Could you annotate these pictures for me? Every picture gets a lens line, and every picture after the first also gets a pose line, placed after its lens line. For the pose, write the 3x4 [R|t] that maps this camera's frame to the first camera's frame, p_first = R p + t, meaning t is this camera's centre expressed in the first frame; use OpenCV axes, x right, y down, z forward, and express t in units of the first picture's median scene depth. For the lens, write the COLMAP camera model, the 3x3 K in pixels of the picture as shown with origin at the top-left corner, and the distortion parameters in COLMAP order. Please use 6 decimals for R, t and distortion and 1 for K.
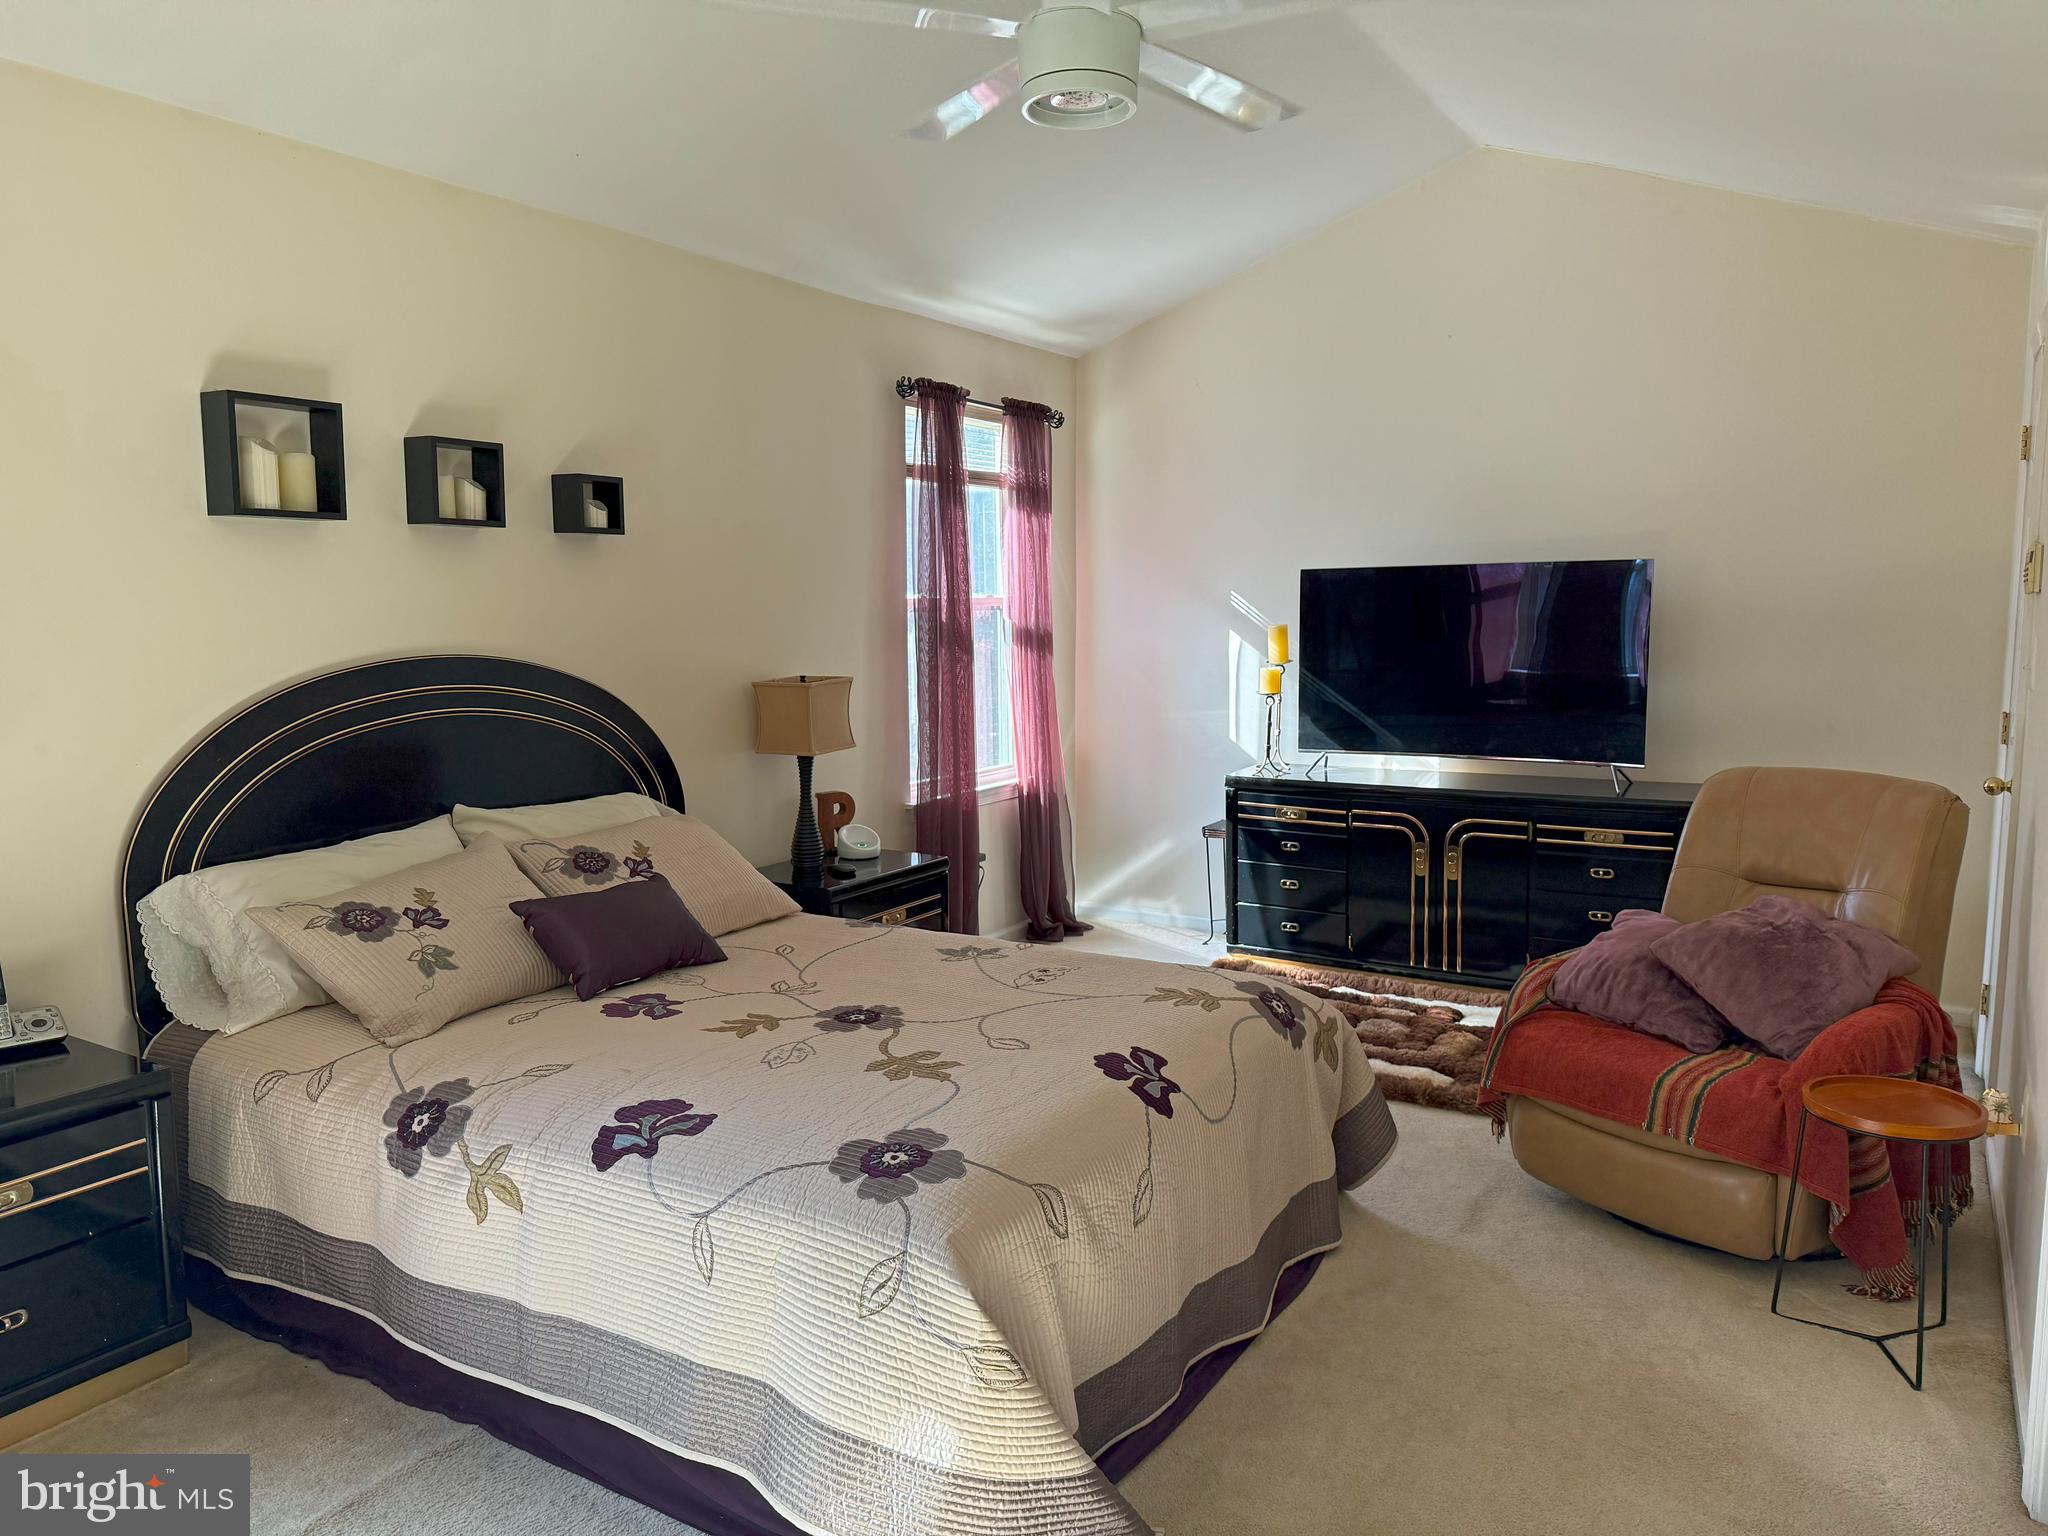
lens RADIAL K [[1448.2, 0, 1009.6], [0, 1448.2, 764.2], [0, 0, 1]] dist [0.024001, -0.024080]
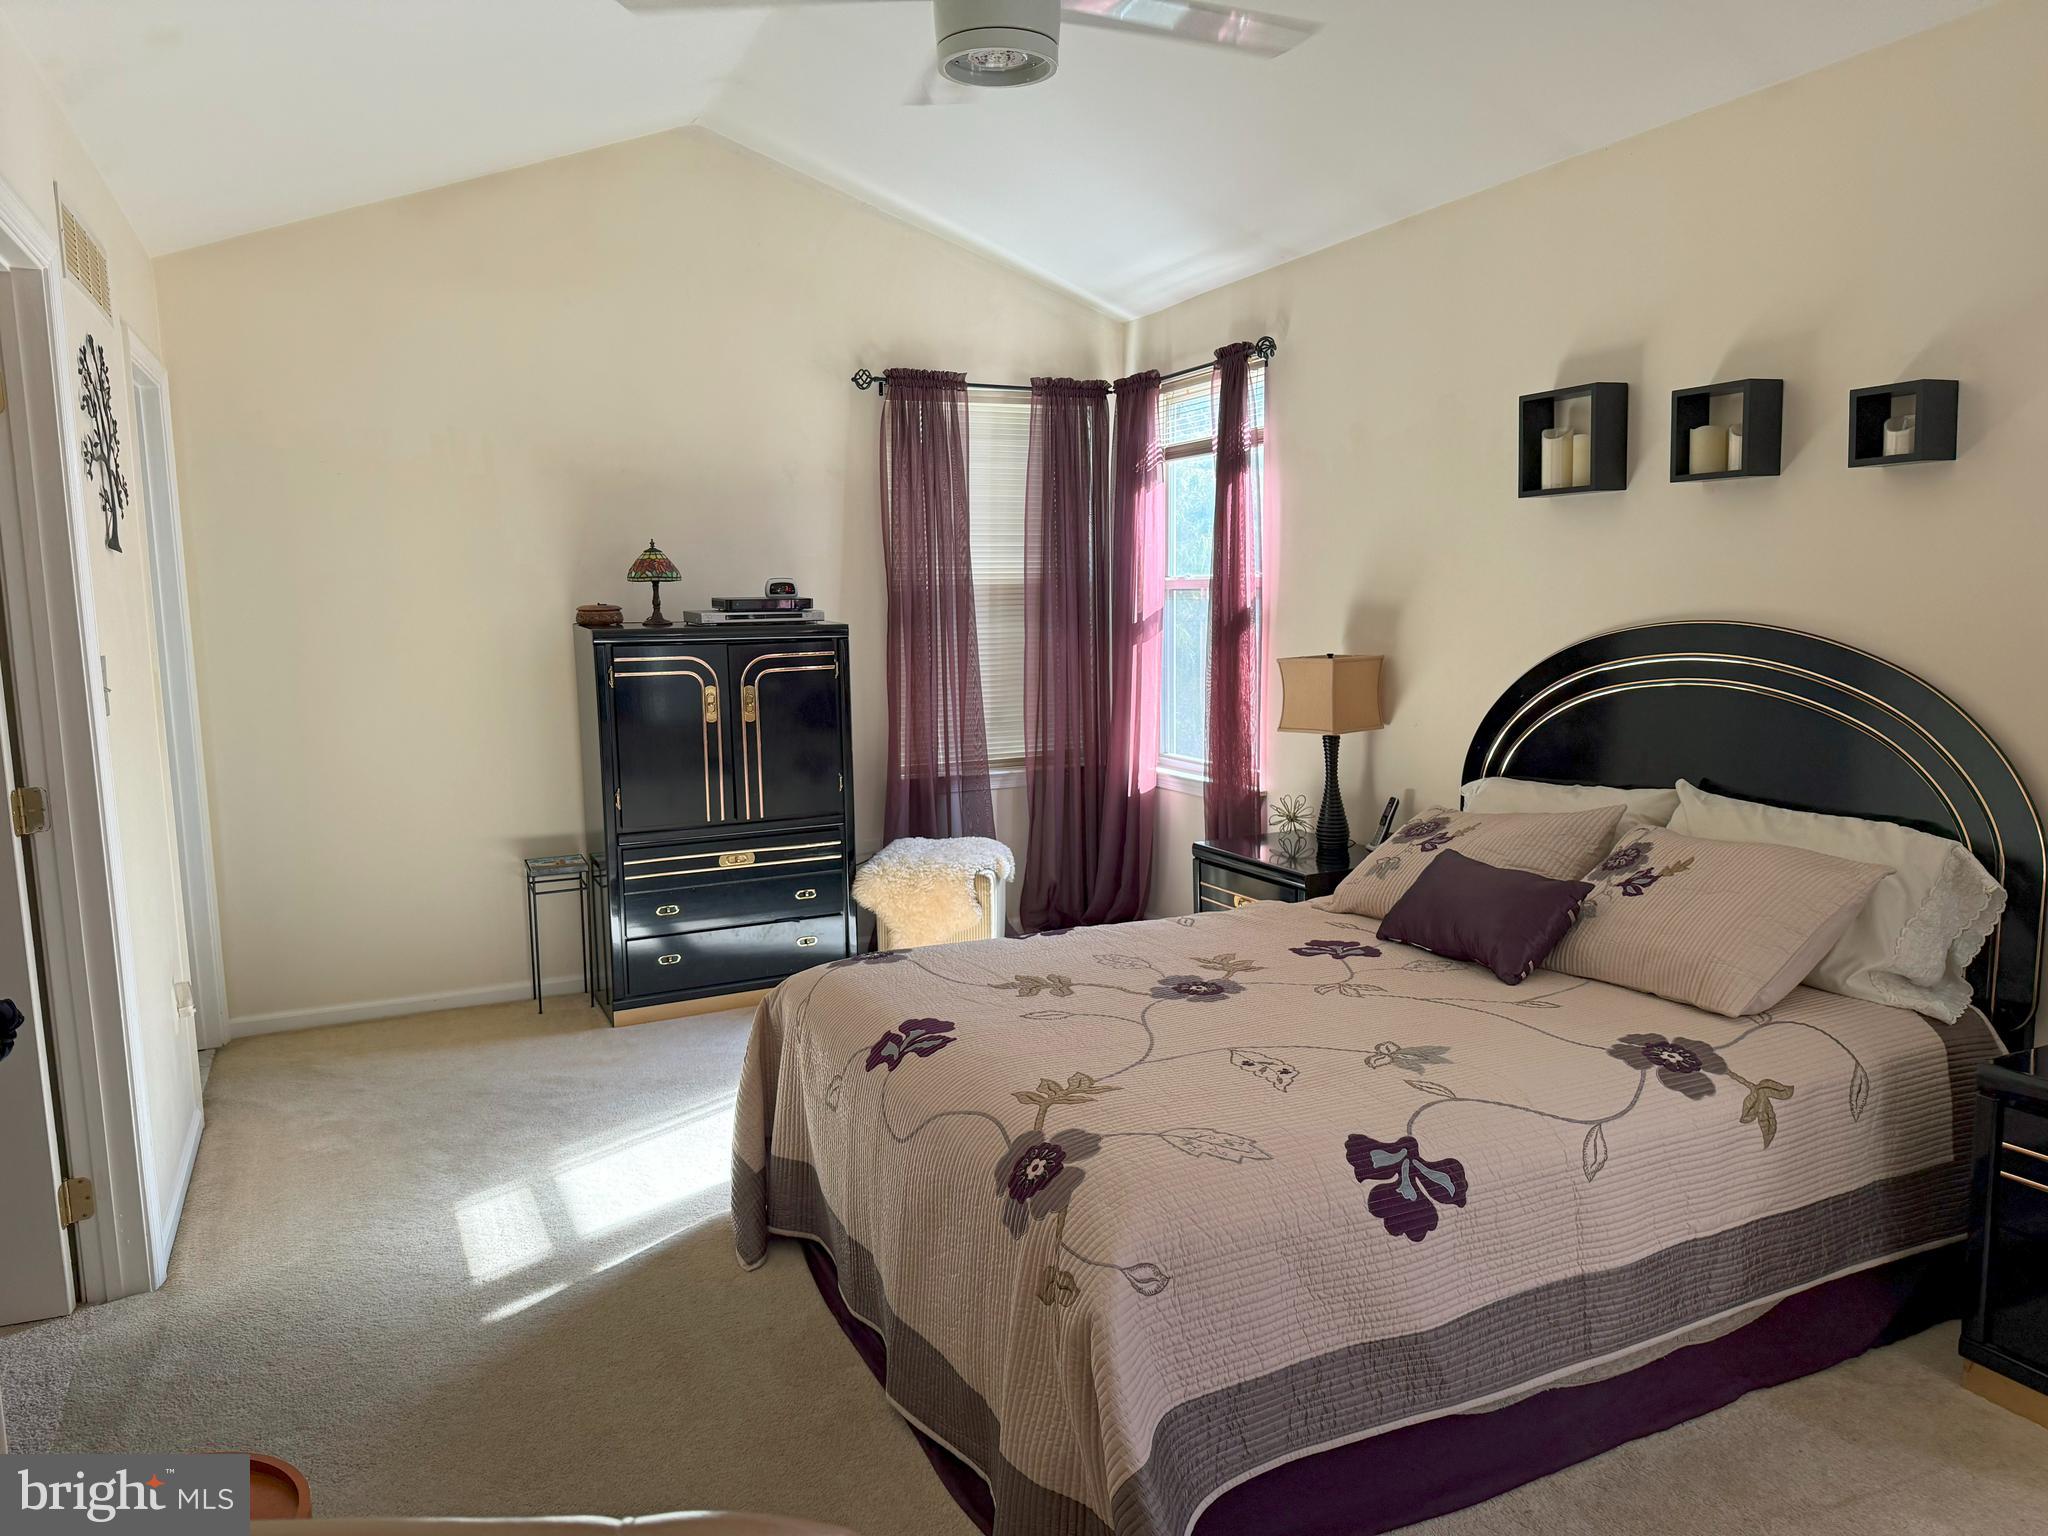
lens RADIAL K [[1448.2, 0, 1016.0], [0, 1448.2, 780.0], [0, 0, 1]] dist [0.024001, -0.024080]
pose [[-0.552928, 0.128744, -0.823223, 0.757867], [-0.070356, 0.977249, 0.200087, -0.156300], [0.830254, 0.168553, -0.531290, 1.366686]]
